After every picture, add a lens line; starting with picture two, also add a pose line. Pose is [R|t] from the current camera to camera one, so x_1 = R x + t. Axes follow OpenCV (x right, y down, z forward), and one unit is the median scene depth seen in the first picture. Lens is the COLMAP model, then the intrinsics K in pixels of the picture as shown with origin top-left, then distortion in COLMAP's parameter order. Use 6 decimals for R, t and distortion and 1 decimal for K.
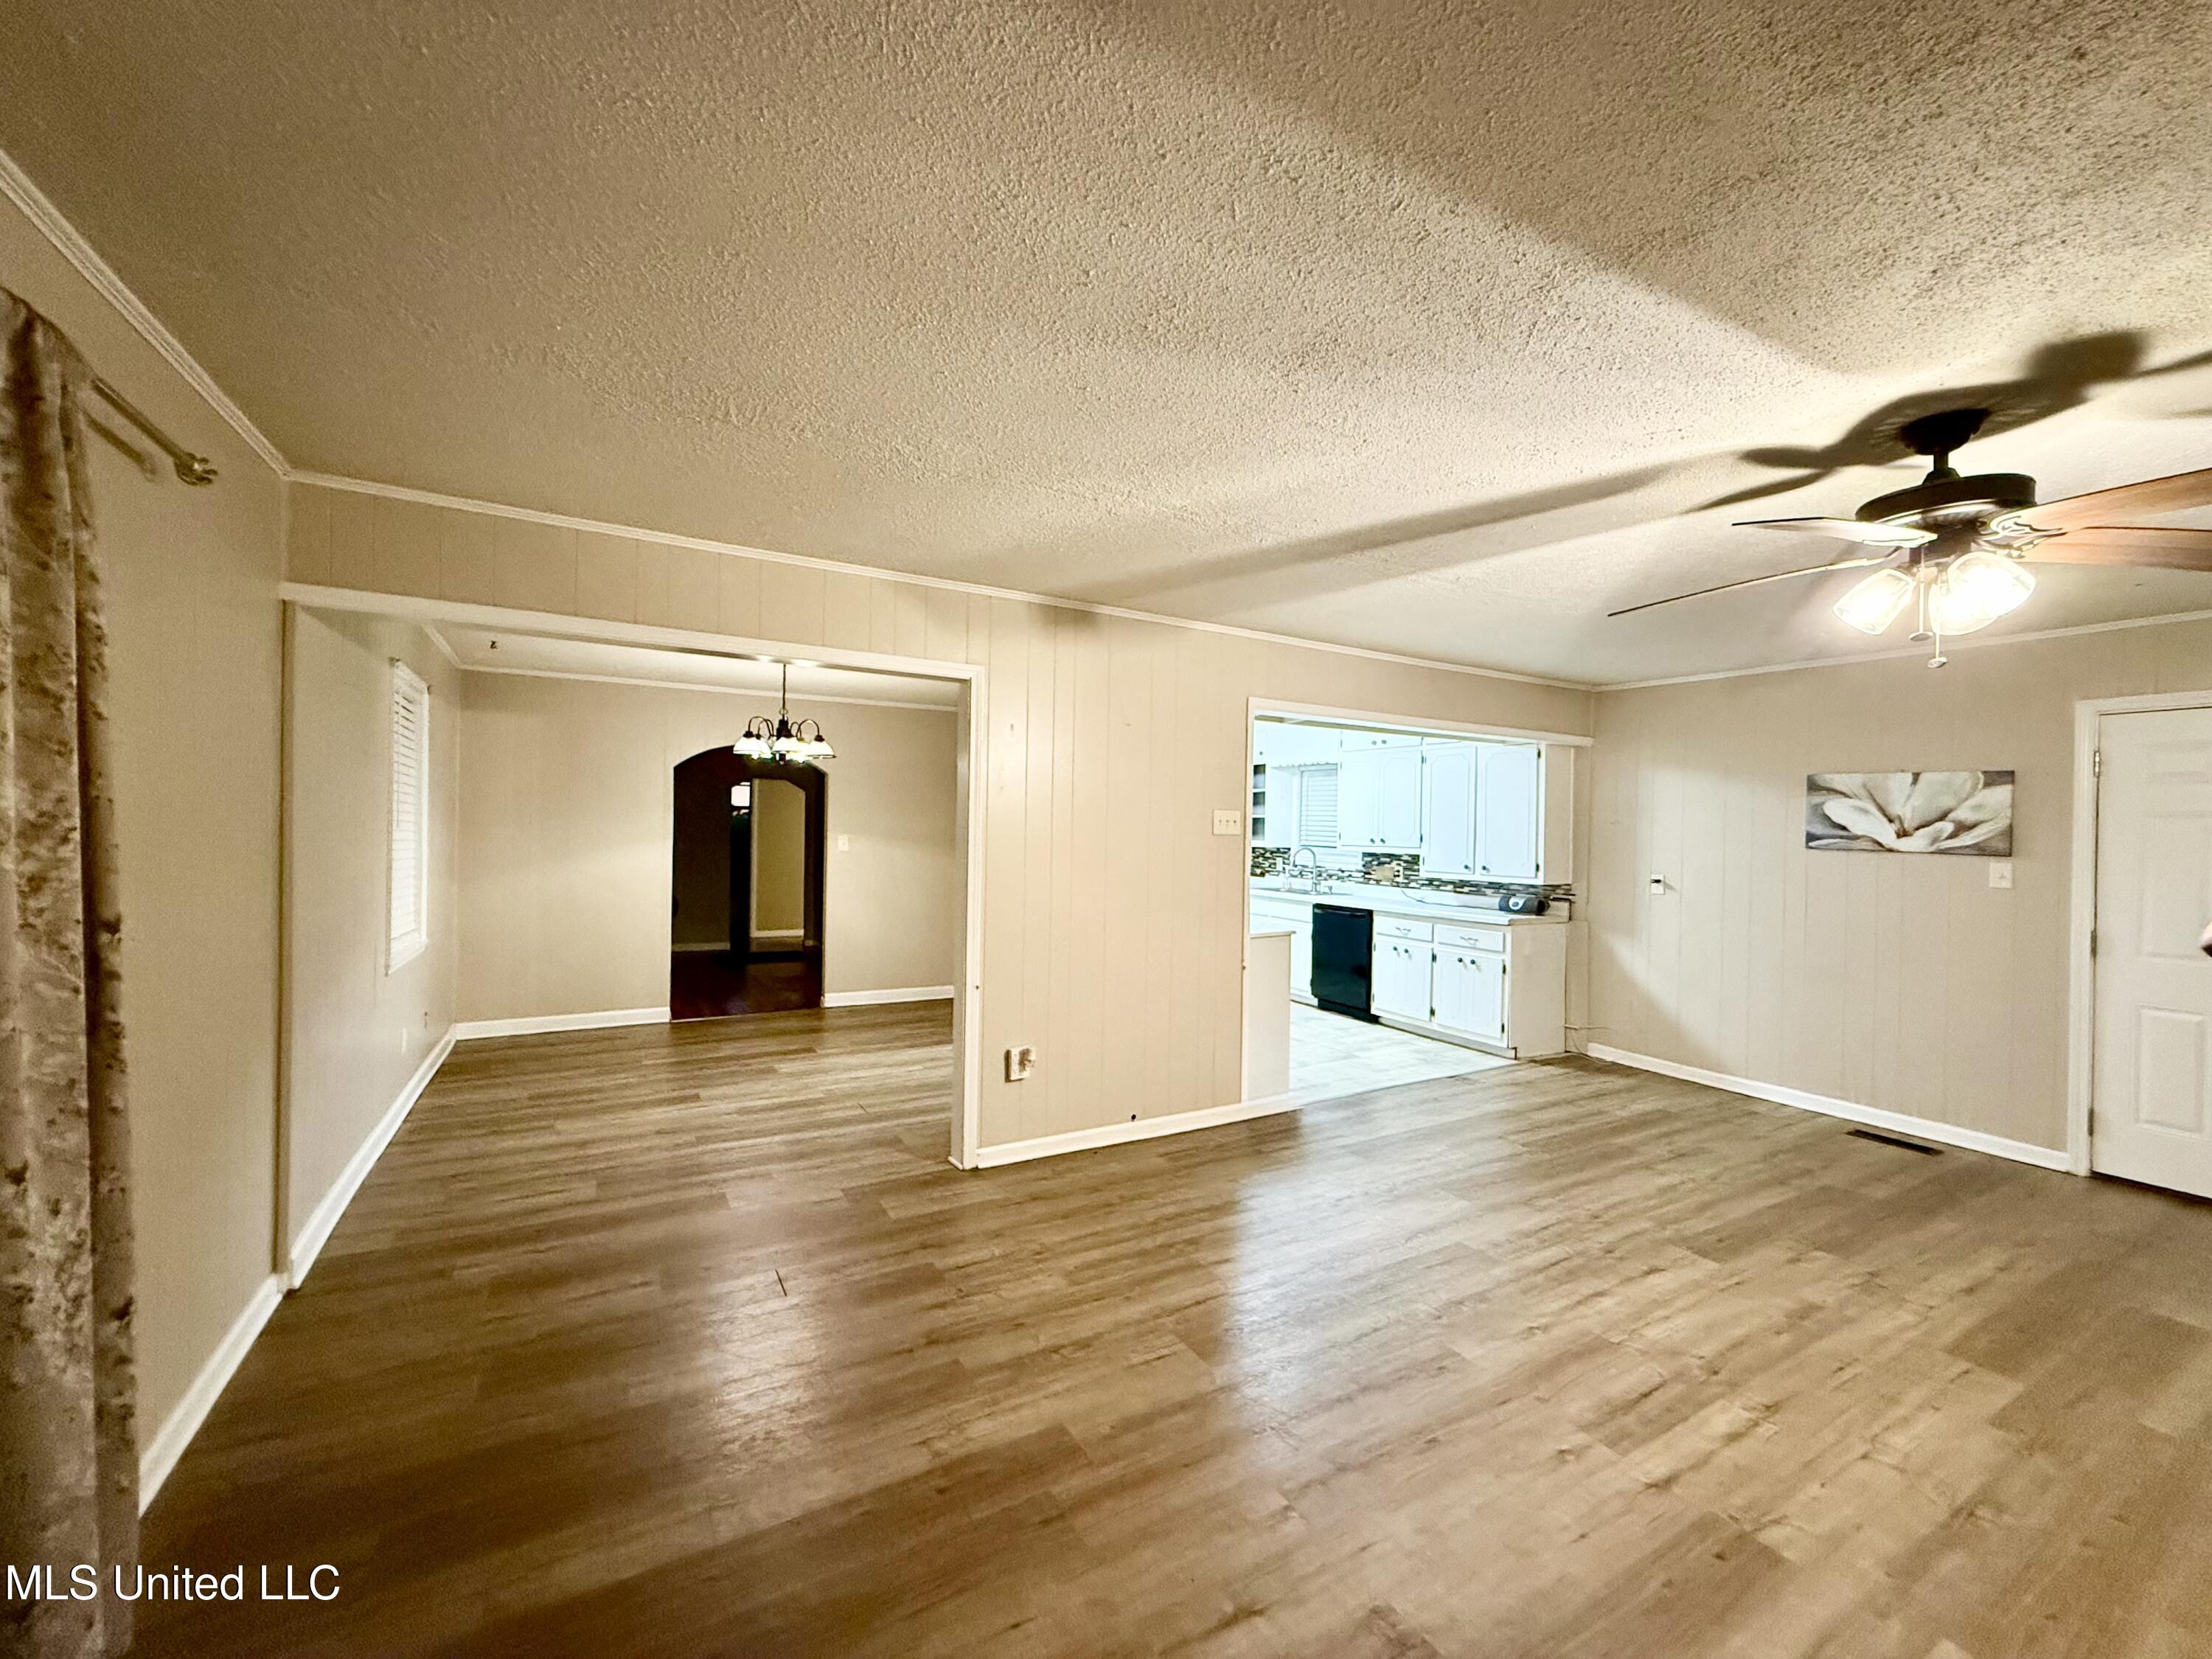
lens RADIAL K [[879.3, 0, 1102.1], [0, 879.3, 829.8], [0, 0, 1]] dist [-0.000657, 0.000200]
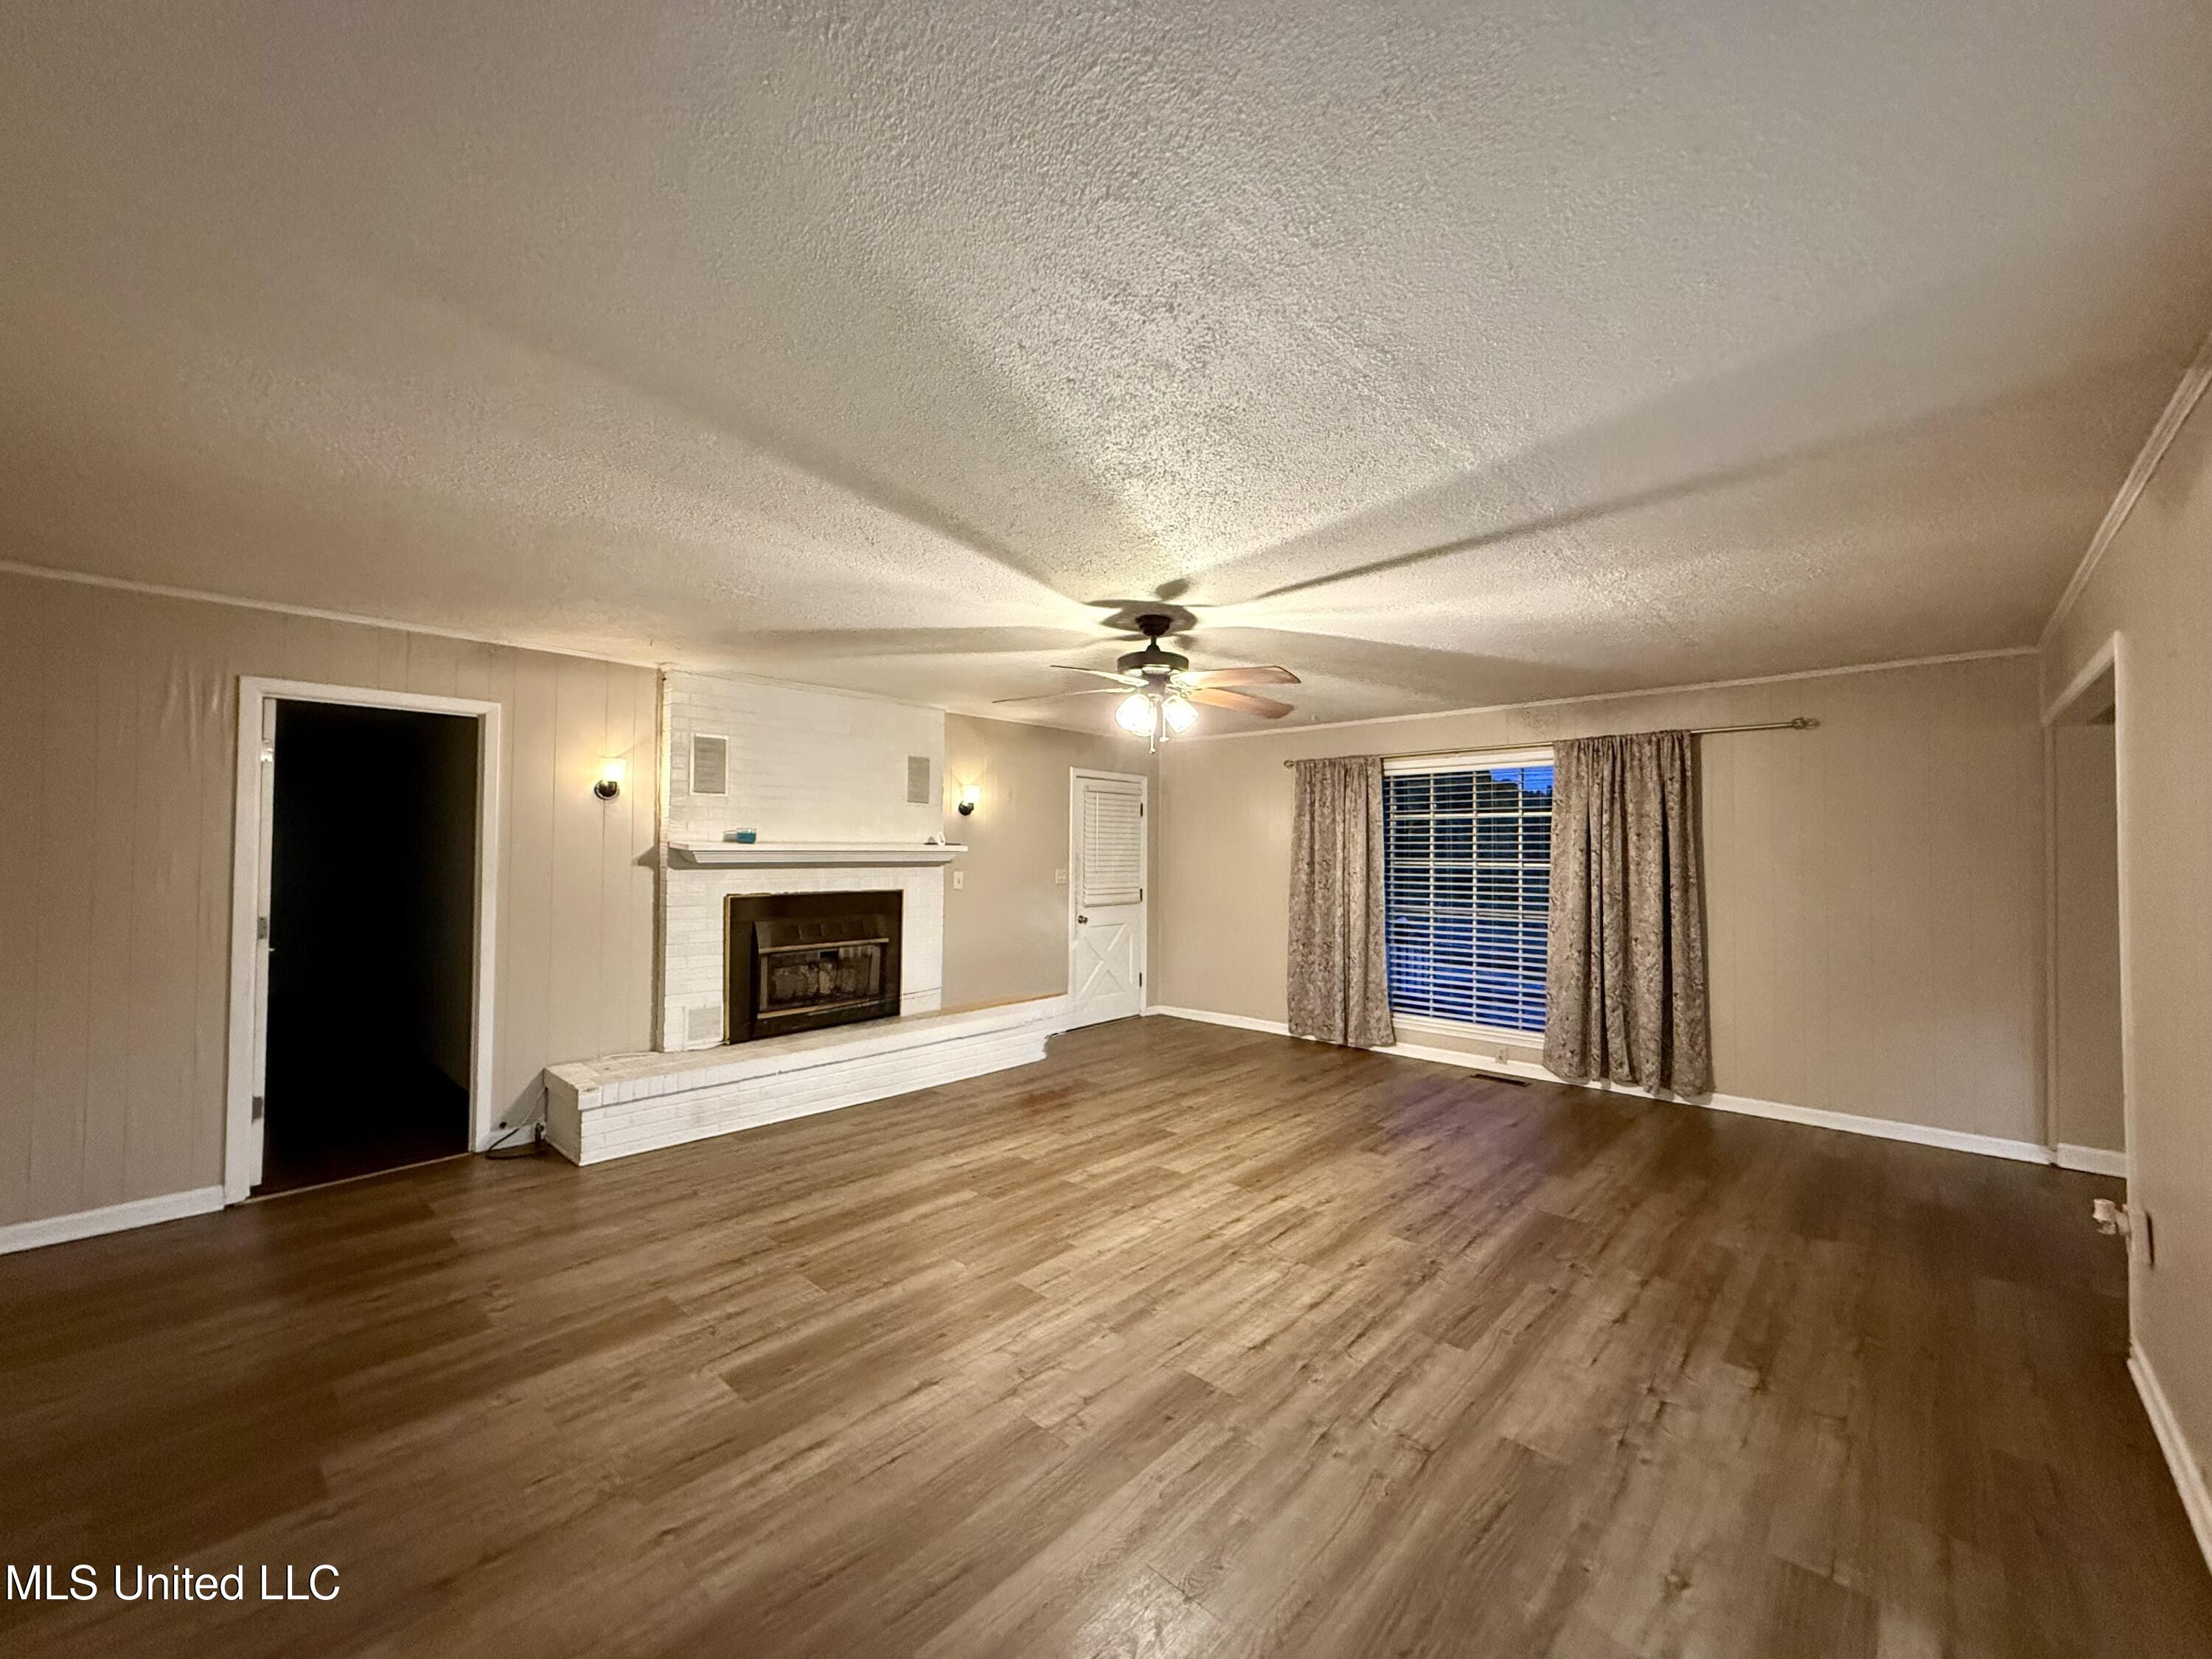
lens RADIAL K [[877.4, 0, 1099.5], [0, 877.4, 830.0], [0, 0, 1]] dist [0.000107, 0.000049]
pose [[-0.955773, -0.032149, -0.292344, 0.536631], [-0.025701, 0.999335, -0.025871, 0.007047], [0.292981, -0.017213, -0.955963, 0.915757]]
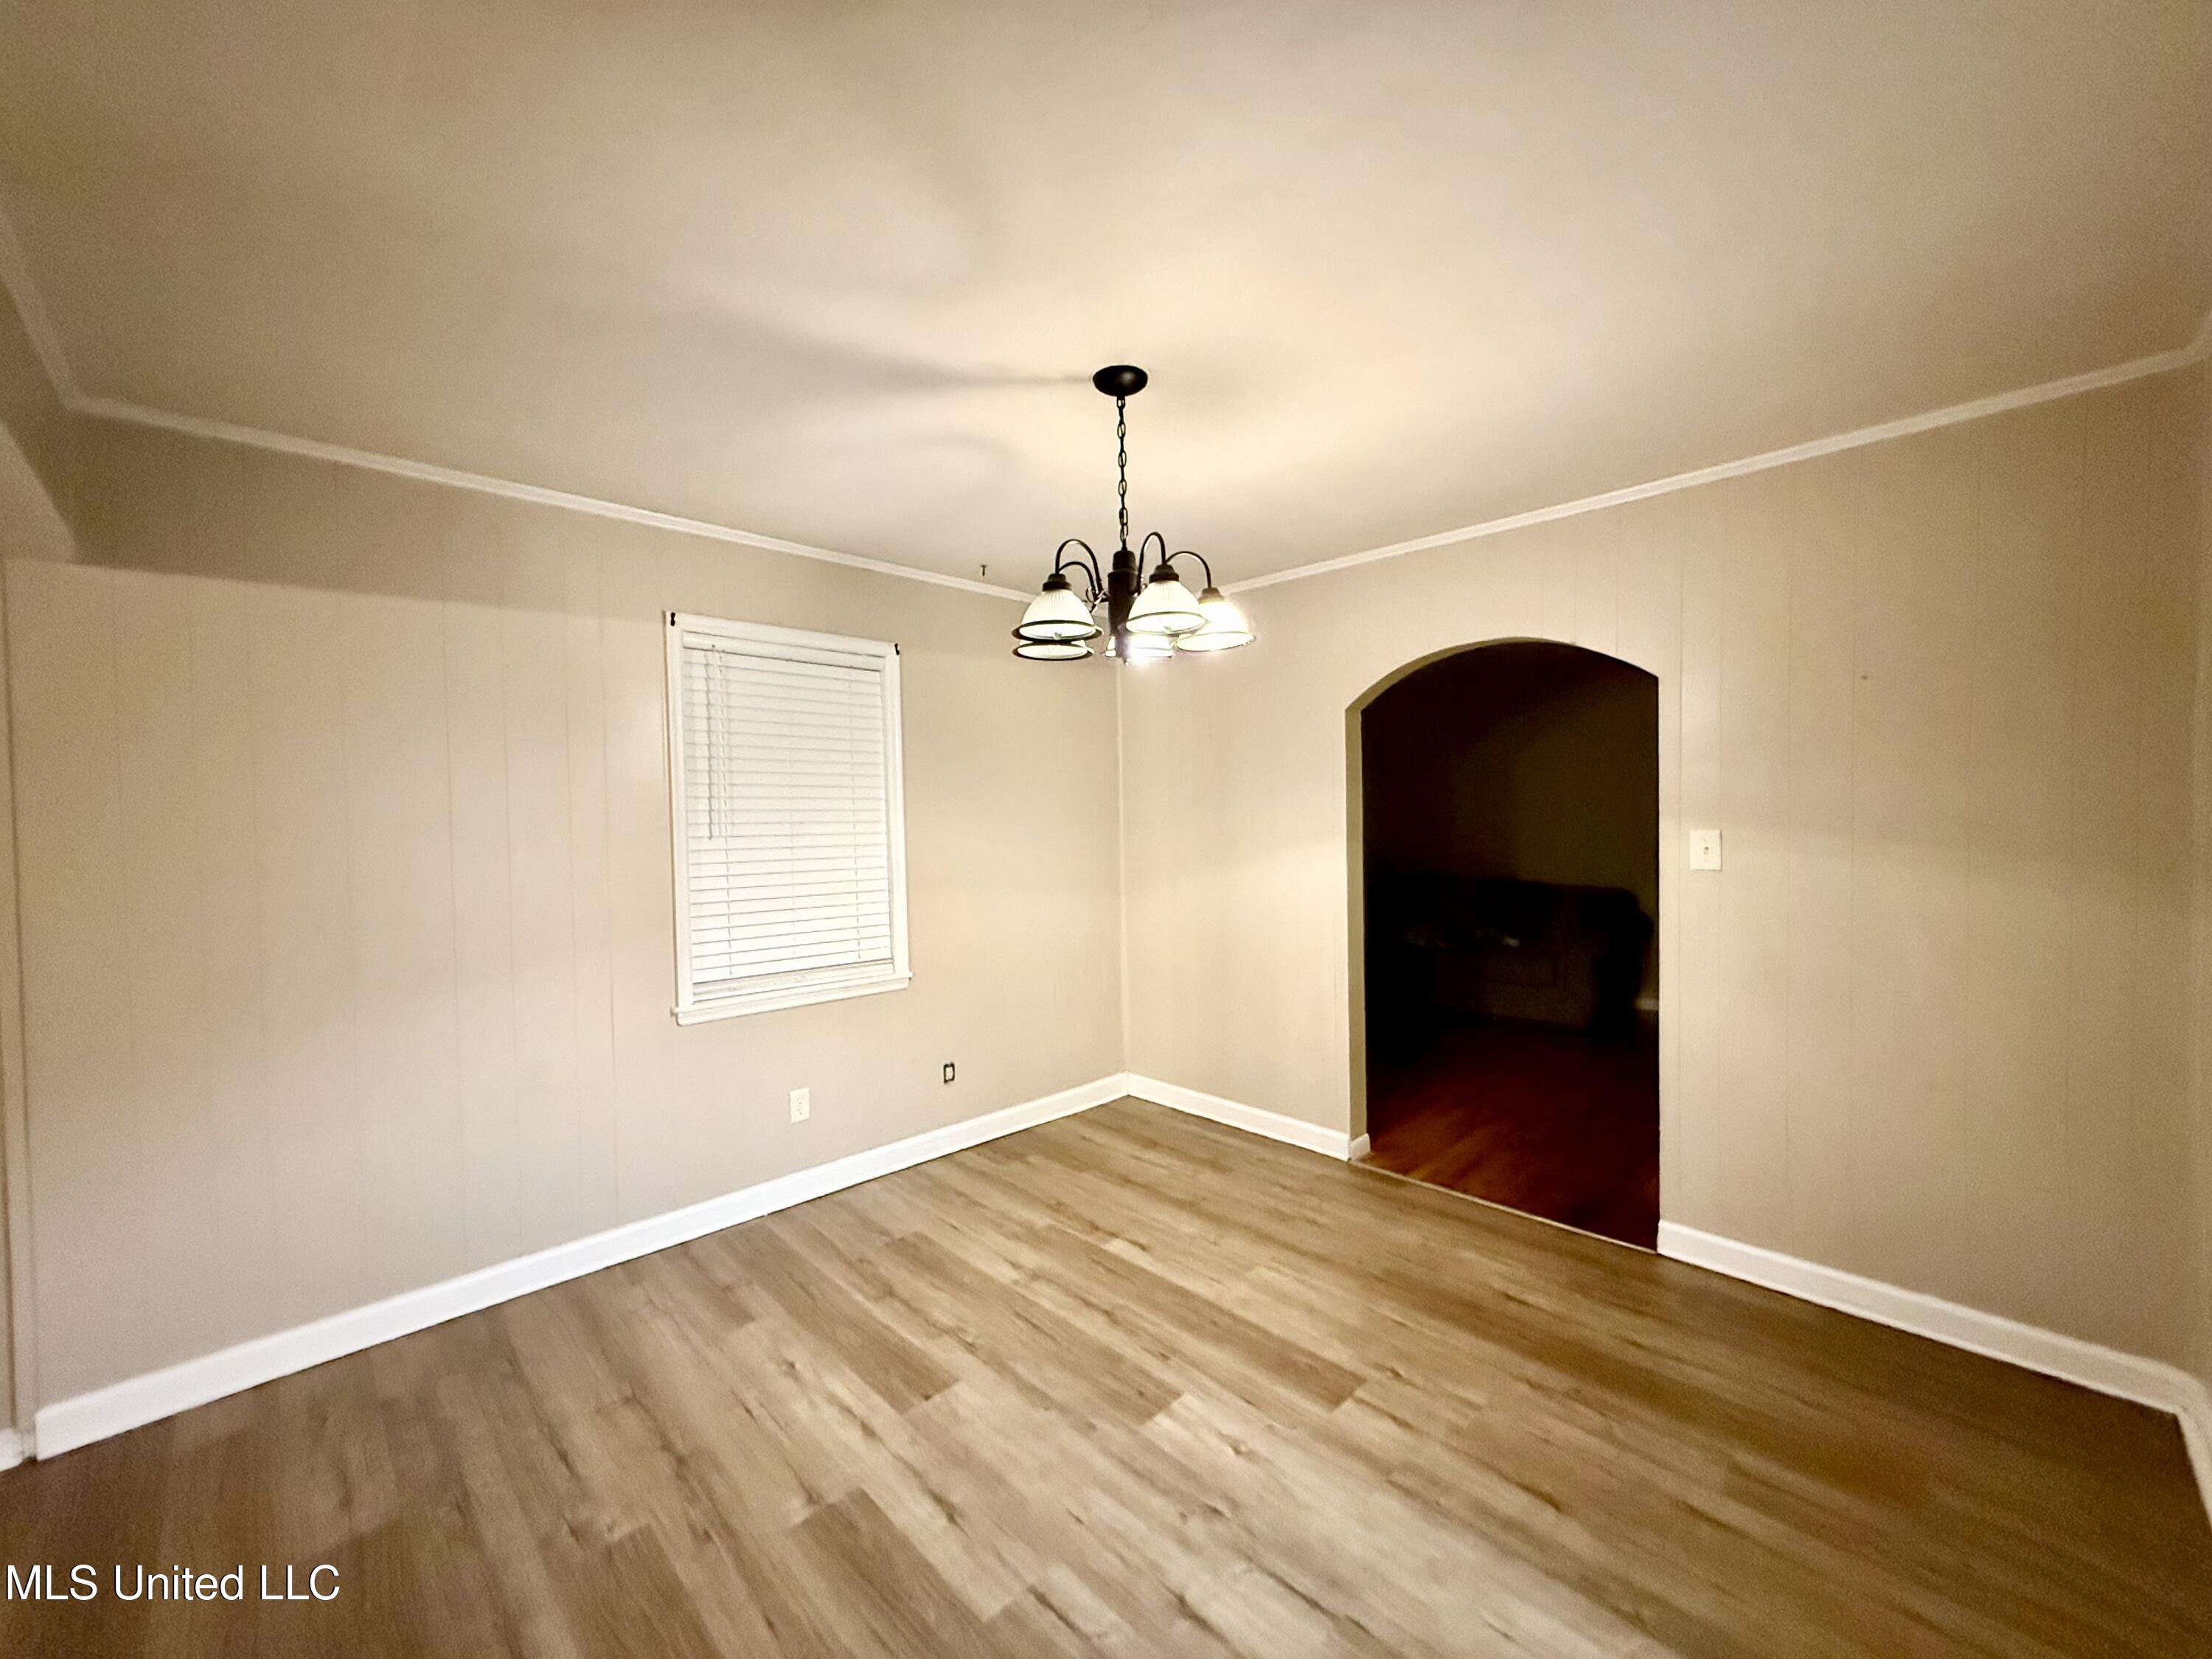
lens RADIAL K [[879.3, 0, 1102.1], [0, 879.3, 829.8], [0, 0, 1]] dist [-0.000657, 0.000200]
pose [[0.249416, 0.002254, -0.968394, 0.018033], [0.021279, 0.999743, 0.007808, -0.002300], [0.968163, -0.022554, 0.249304, 0.788485]]
